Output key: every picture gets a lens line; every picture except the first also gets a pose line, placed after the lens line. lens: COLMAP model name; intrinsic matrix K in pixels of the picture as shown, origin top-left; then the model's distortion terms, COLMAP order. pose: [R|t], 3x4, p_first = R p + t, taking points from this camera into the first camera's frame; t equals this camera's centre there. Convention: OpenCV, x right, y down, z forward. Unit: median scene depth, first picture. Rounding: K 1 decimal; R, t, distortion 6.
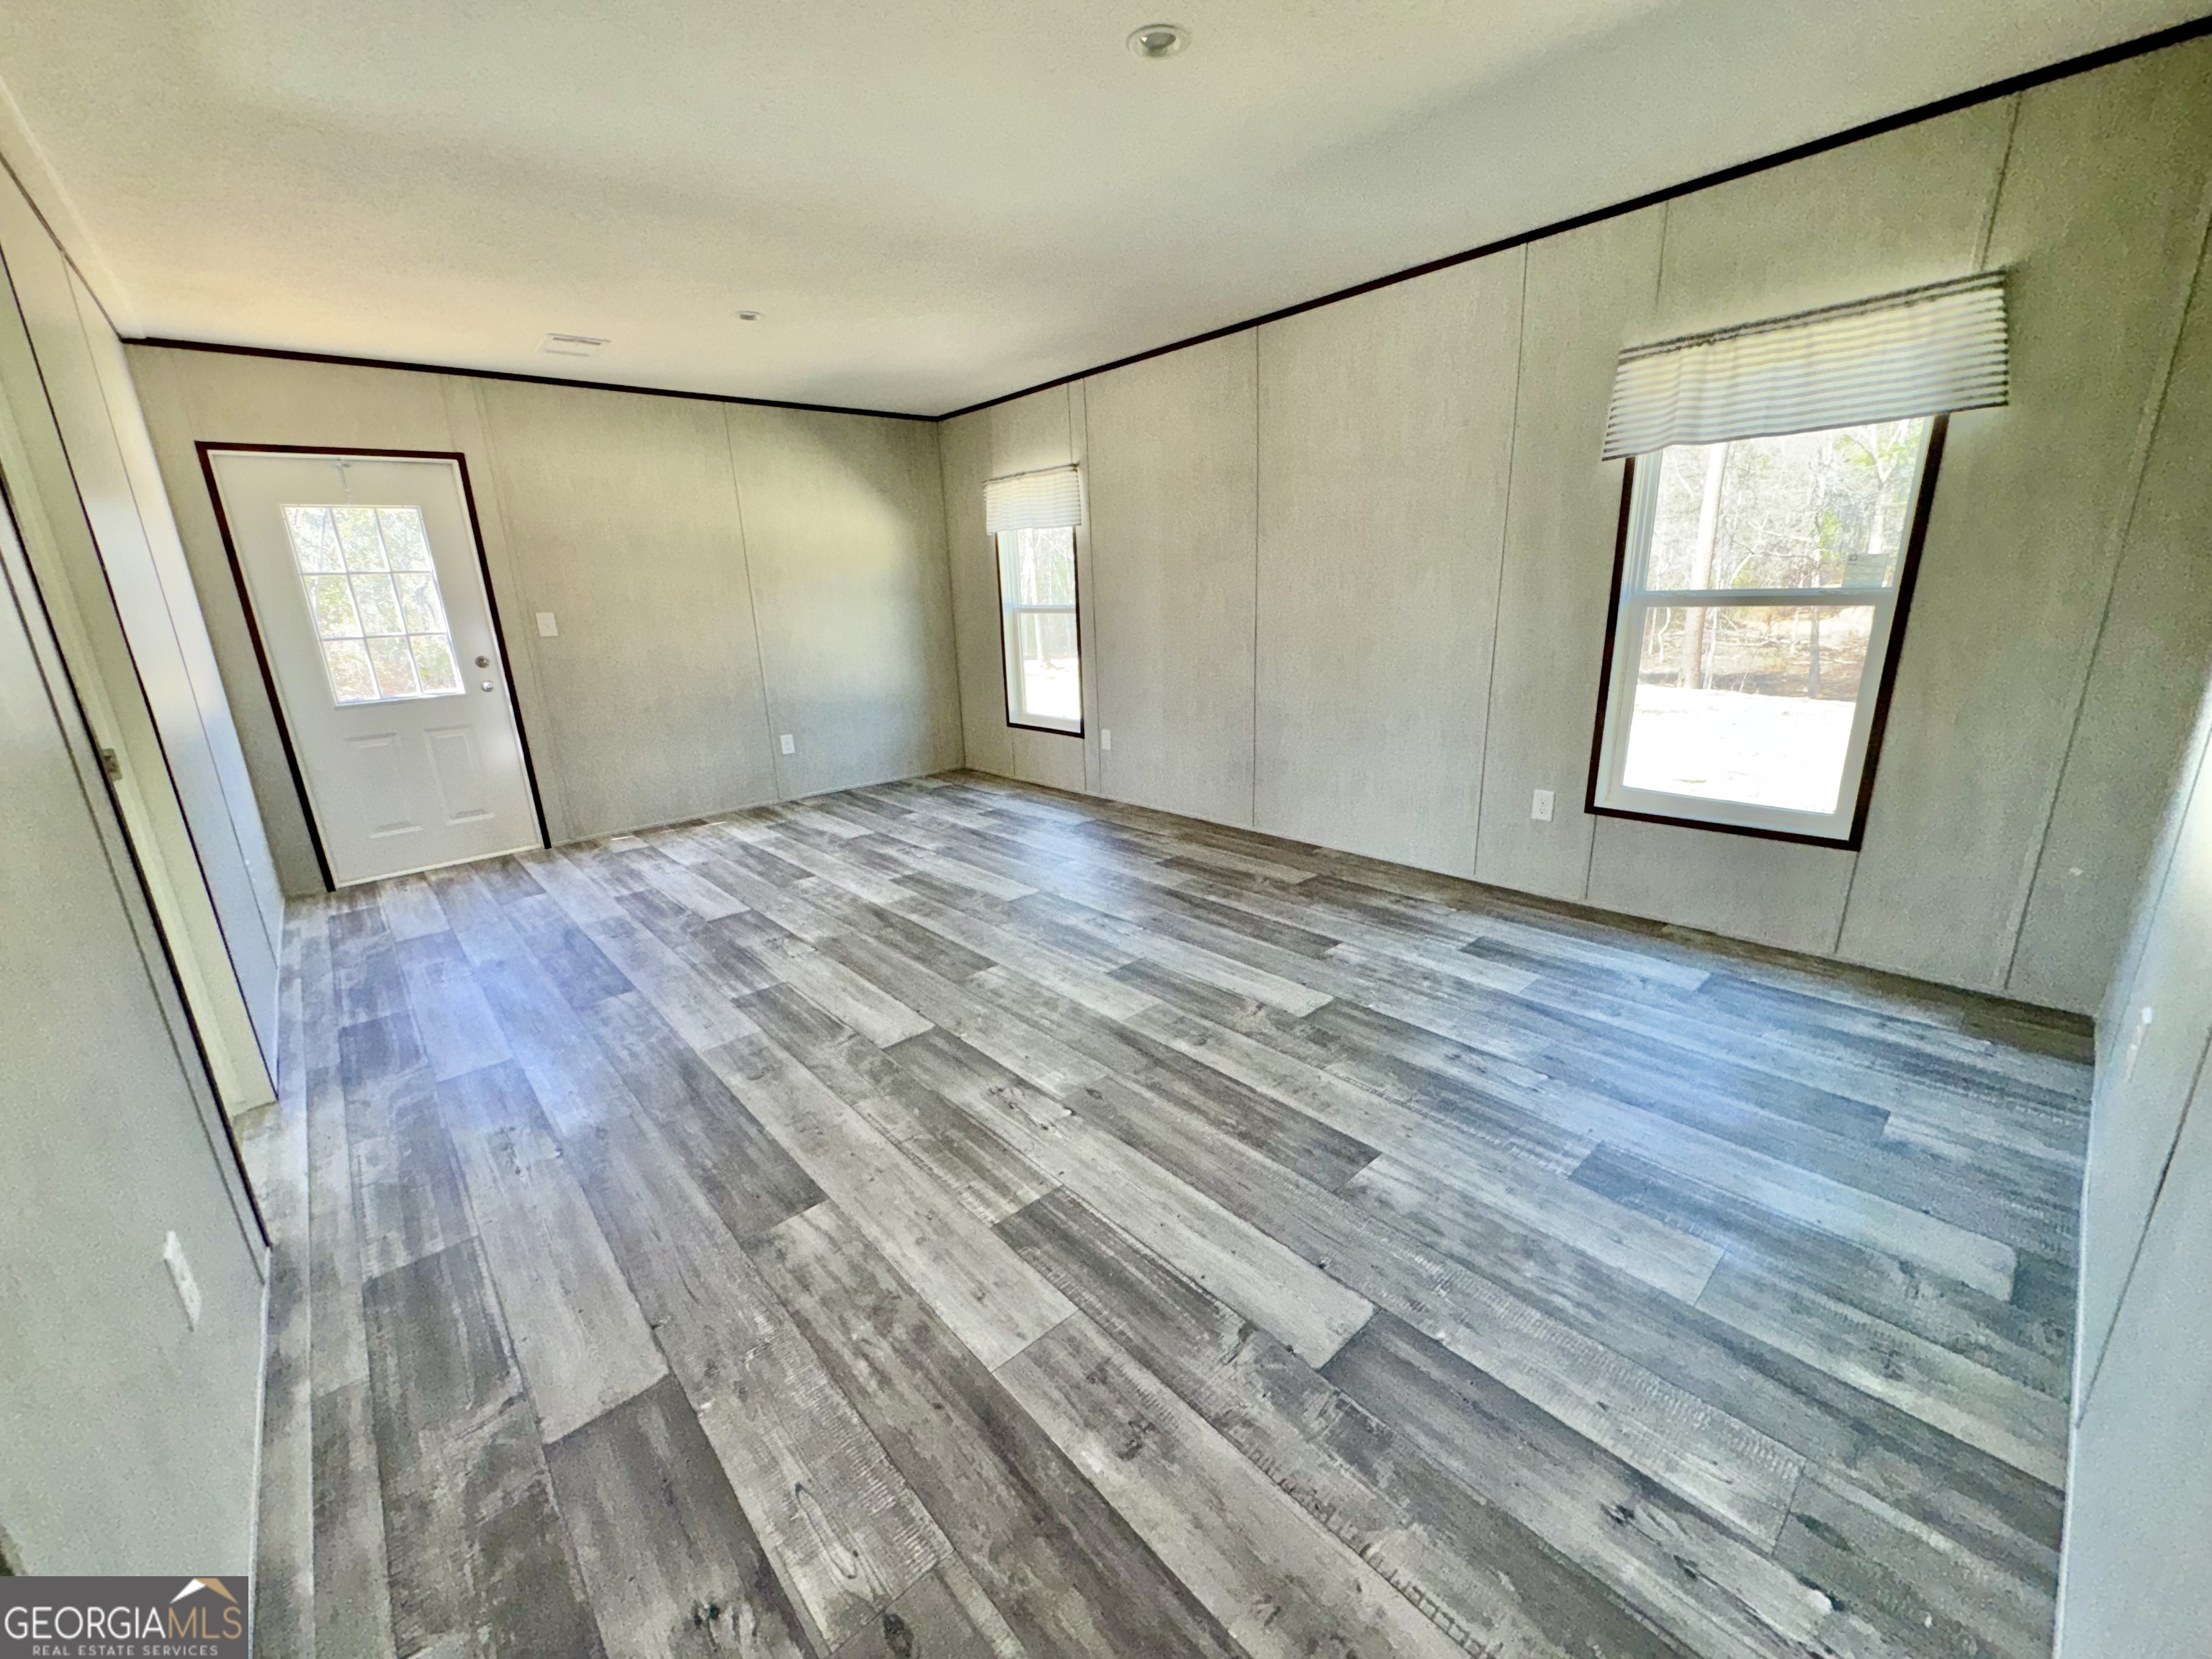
lens RADIAL K [[884.6, 0, 1106.3], [0, 884.6, 834.2], [0, 0, 1]] dist [-0.000588, -0.000264]
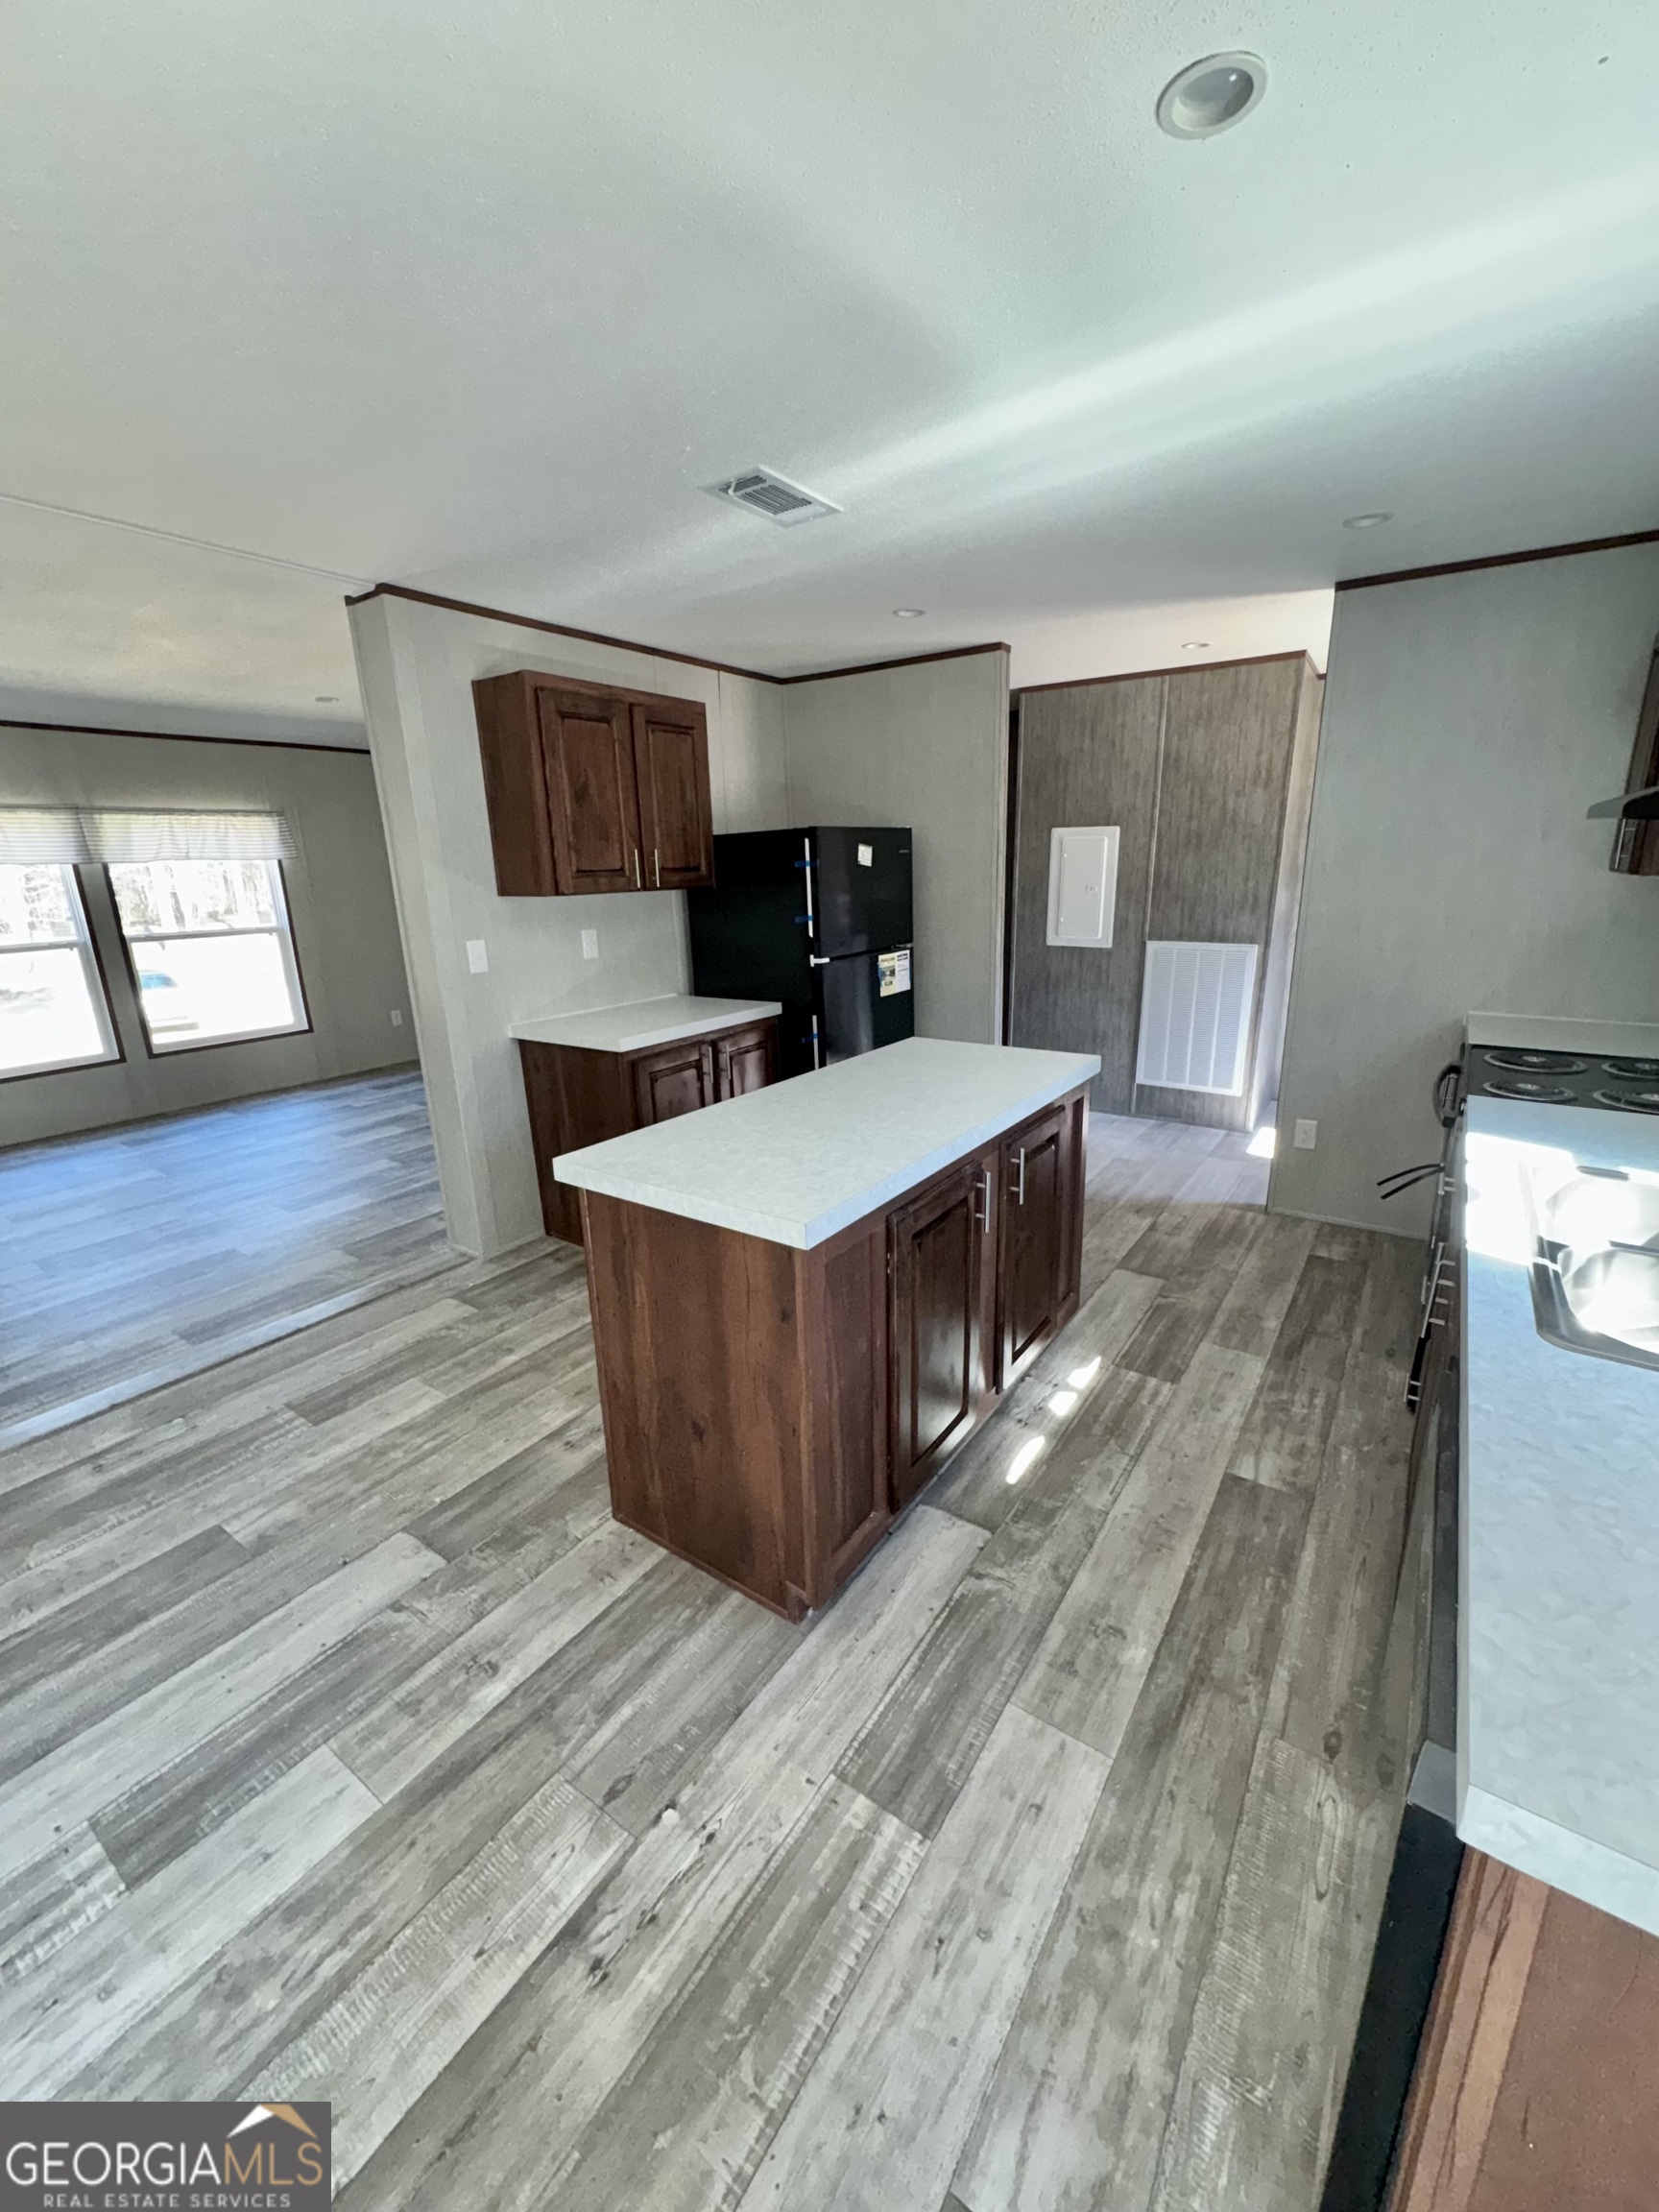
lens RADIAL K [[880.9, 0, 828.1], [0, 880.9, 1104.9], [0, 0, 1]] dist [0.000361, -0.000204]
pose [[-0.228588, -0.217141, 0.948998, -0.972231], [0.300041, 0.911641, 0.280865, -0.228250], [-0.926133, 0.348941, -0.143239, 0.385358]]
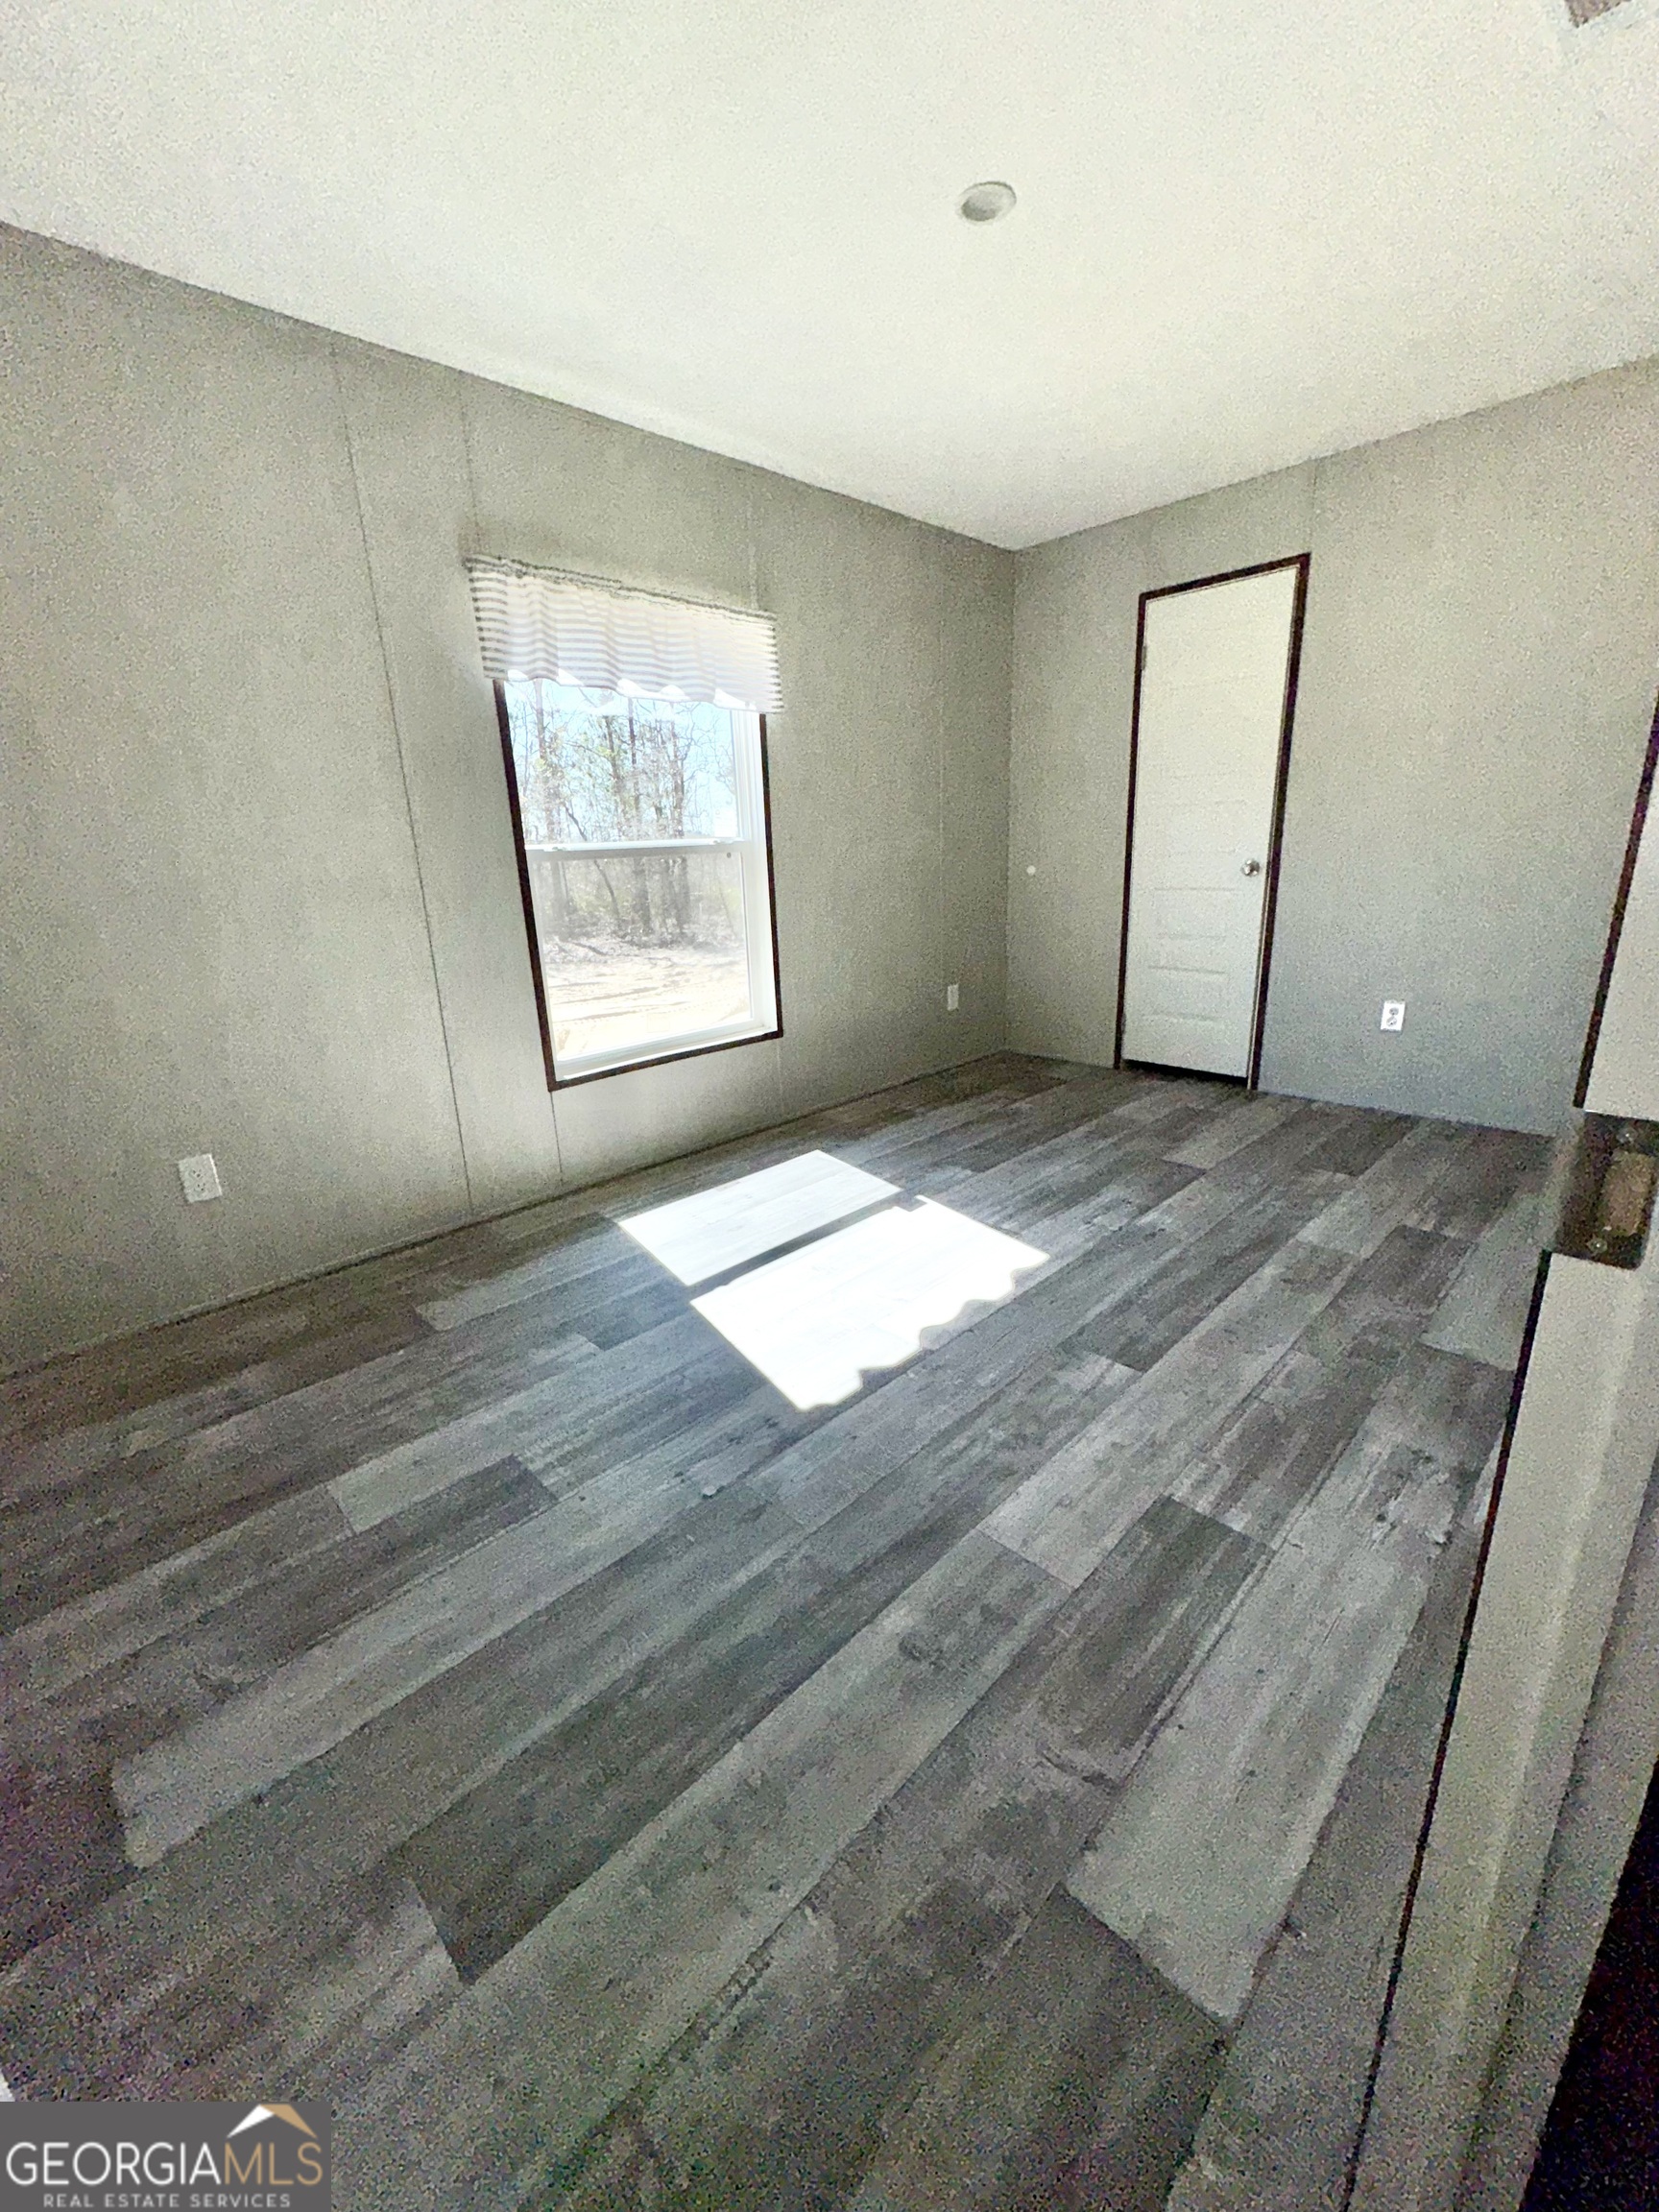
lens RADIAL K [[889.8, 0, 829.8], [0, 889.8, 1097.6], [0, 0, 1]] dist [-0.001902, 0.000709]
pose [[0.051334, 0.314449, -0.947885, 0.653498], [-0.234542, 0.926387, 0.294615, -0.112843], [0.970750, 0.207195, 0.121306, 0.582506]]
